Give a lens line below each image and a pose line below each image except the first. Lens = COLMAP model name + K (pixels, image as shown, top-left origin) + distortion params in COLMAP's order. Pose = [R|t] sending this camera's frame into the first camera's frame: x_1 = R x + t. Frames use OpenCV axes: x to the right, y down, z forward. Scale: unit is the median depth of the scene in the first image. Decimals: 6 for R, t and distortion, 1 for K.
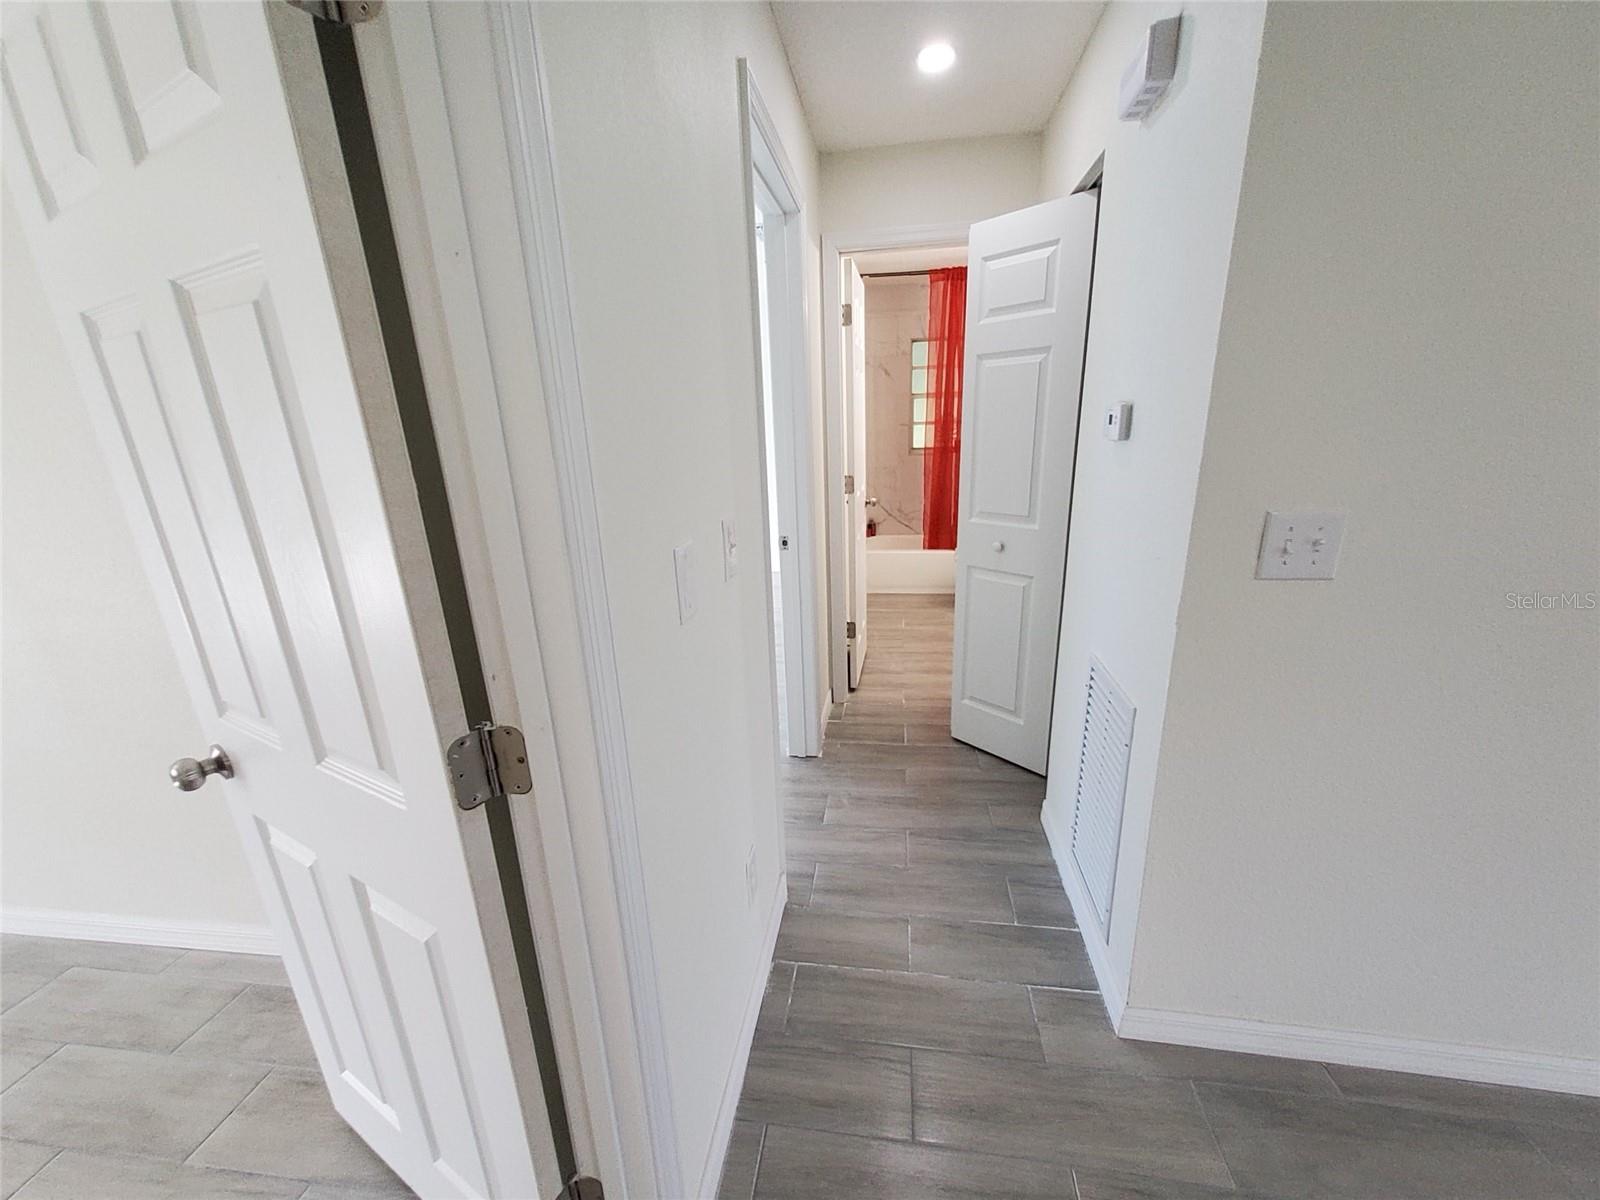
lens RADIAL K [[634.2, 0, 800.0], [0, 634.2, 600.0], [0, 0, 1]] dist [0.016926, -0.000110]
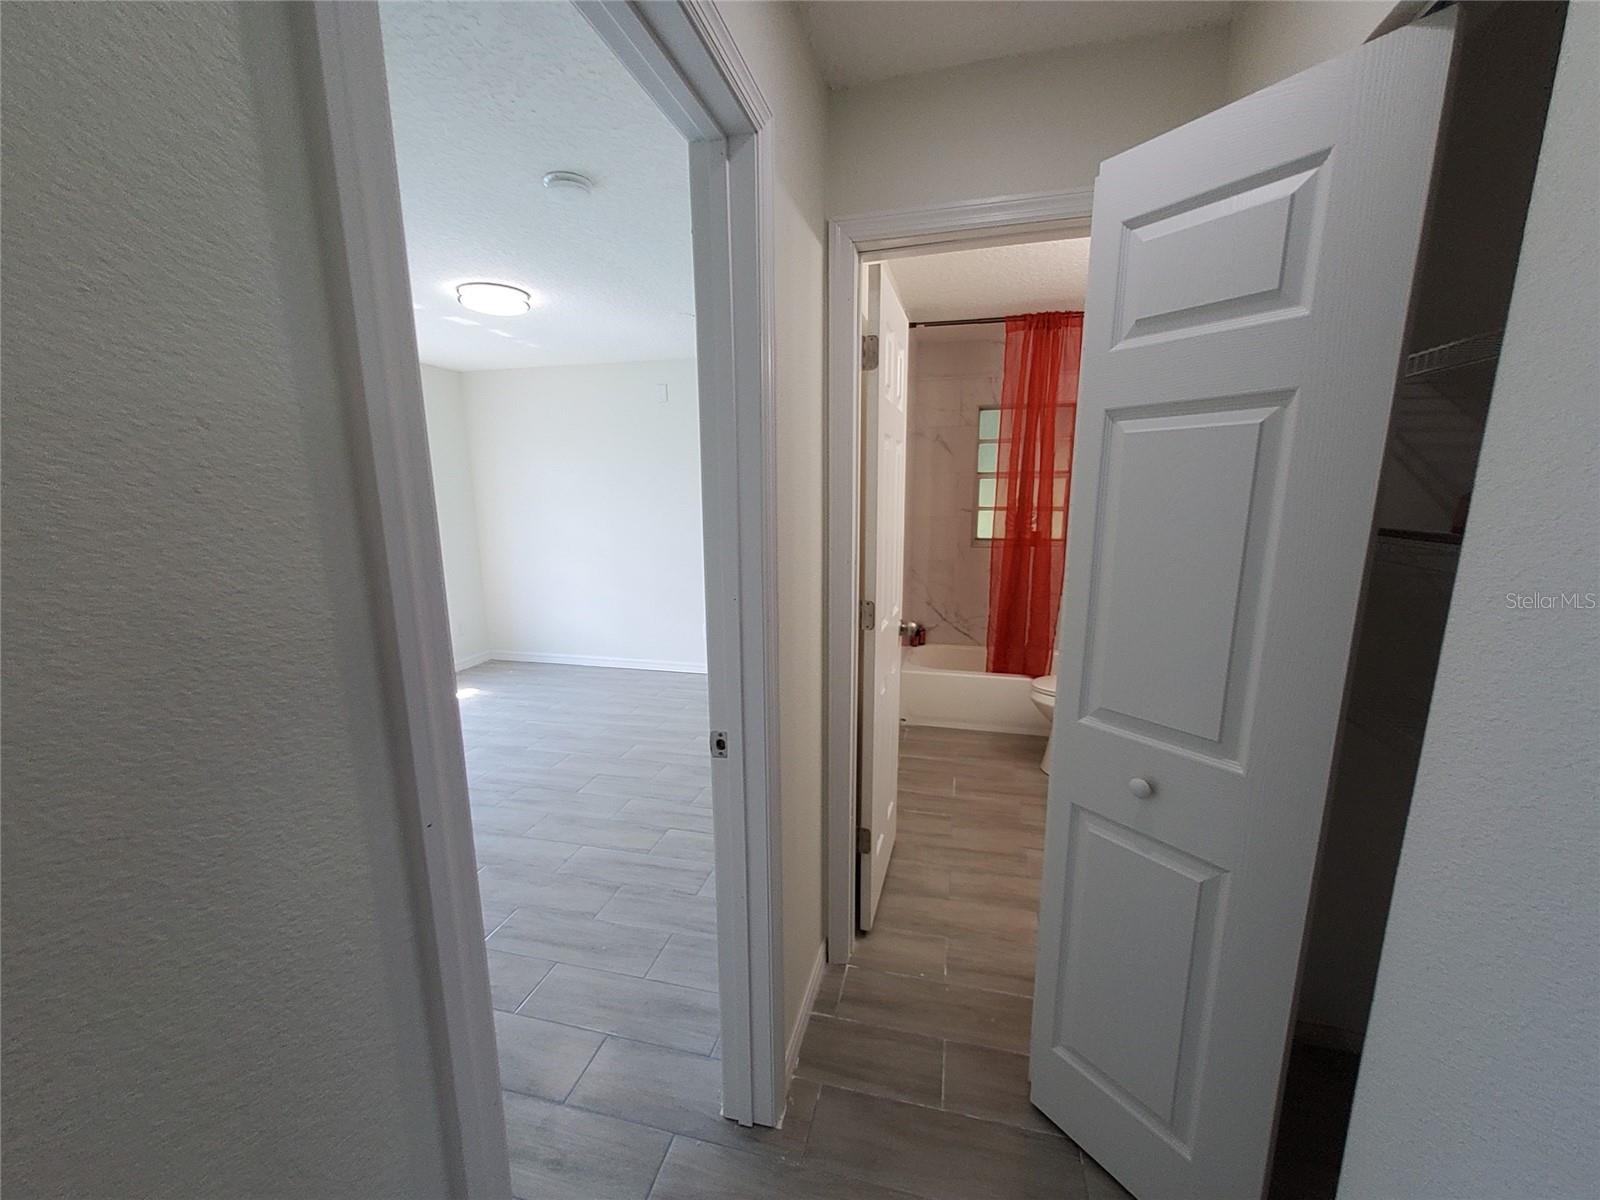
lens RADIAL K [[642.4, 0, 783.6], [0, 642.4, 601.1], [0, 0, 1]] dist [0.016837, -0.000056]
pose [[0.991919, 0.049934, -0.116629, 0.046774], [-0.061950, 0.992876, -0.101780, -0.084608], [0.110716, 0.108183, 0.987947, 0.244002]]
